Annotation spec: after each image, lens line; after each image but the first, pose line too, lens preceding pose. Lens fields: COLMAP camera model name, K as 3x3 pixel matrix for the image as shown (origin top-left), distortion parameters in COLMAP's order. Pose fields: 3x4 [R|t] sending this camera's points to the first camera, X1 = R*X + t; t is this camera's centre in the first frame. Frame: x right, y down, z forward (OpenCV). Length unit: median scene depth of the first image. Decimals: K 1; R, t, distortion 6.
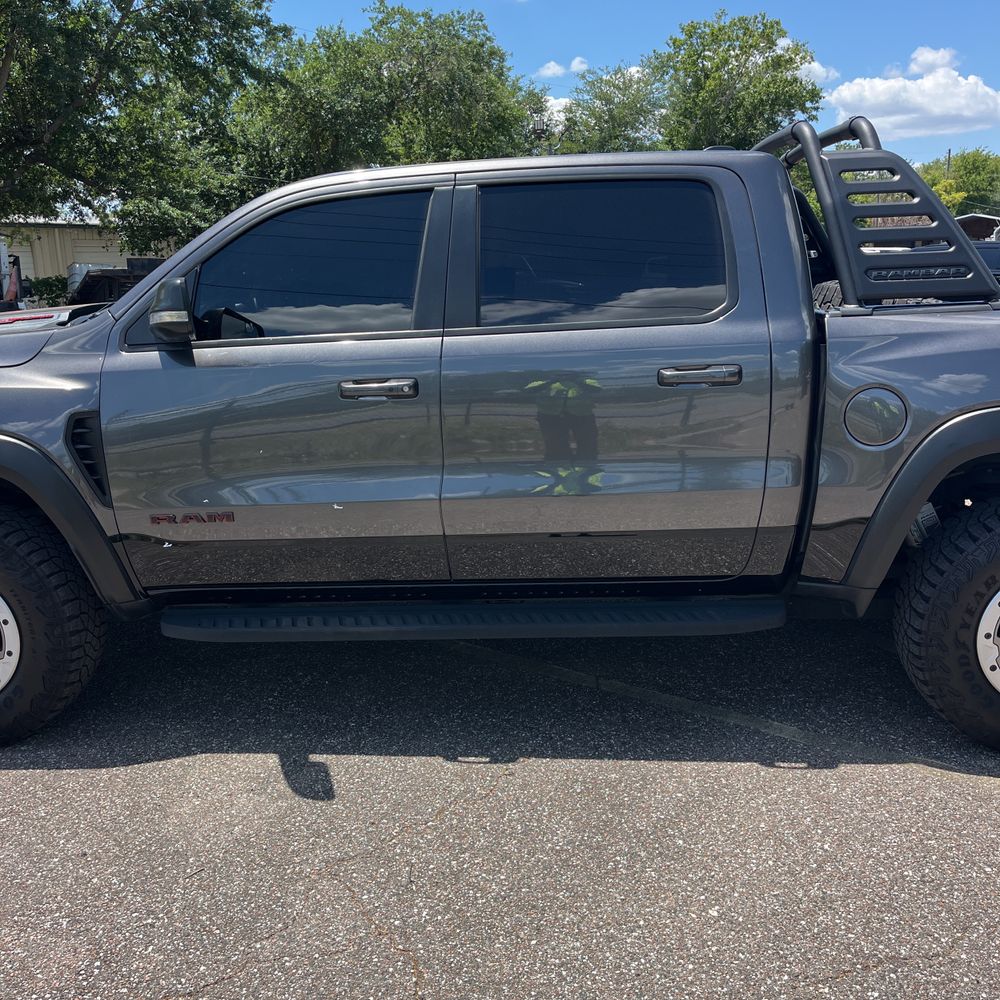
lens RADIAL K [[1018.5, 0, 479.2], [0, 1018.5, 498.8], [0, 0, 1]] dist [0.024592, 0.000000]
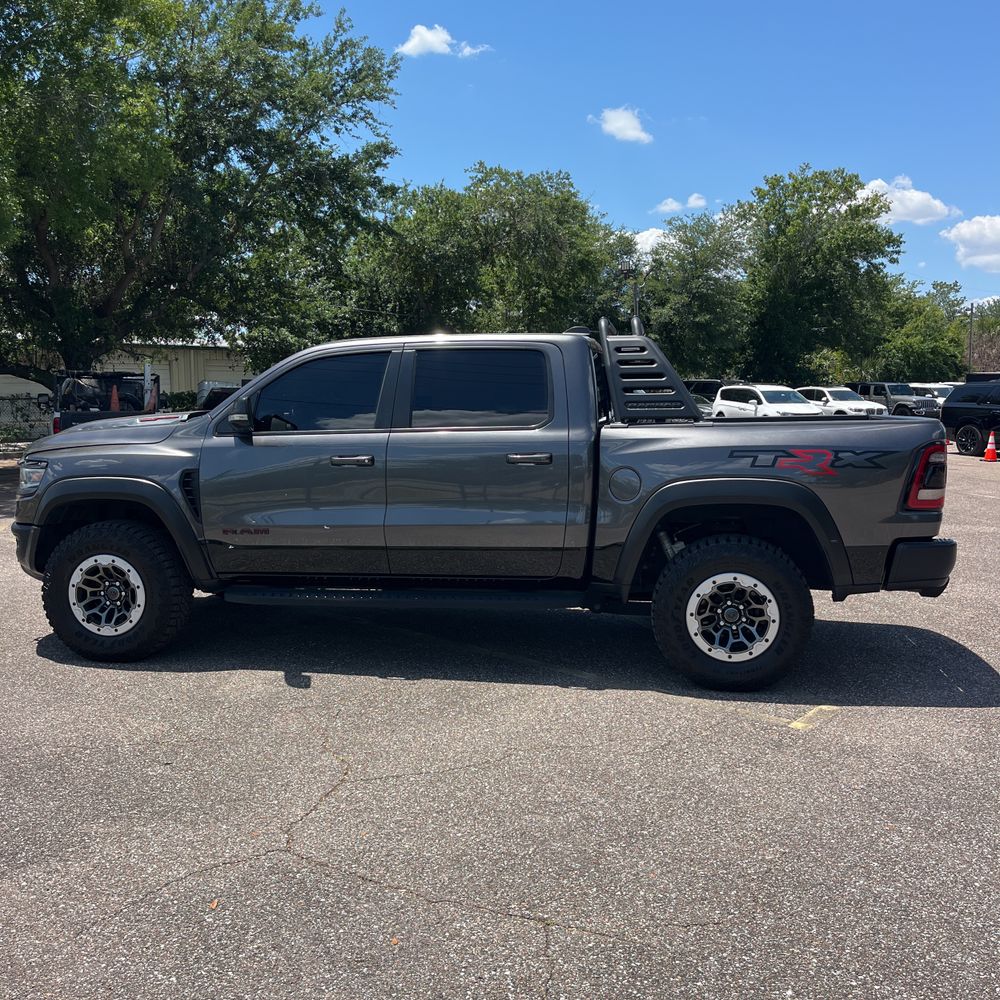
lens RADIAL K [[1018.5, 0, 490.5], [0, 1018.5, 501.8], [0, 0, 1]] dist [0.024592, 0.000000]
pose [[0.994825, 0.035062, -0.095365, 0.044832], [-0.045679, 0.992710, -0.111536, 0.021427], [0.090759, 0.115315, 0.989174, -0.103735]]
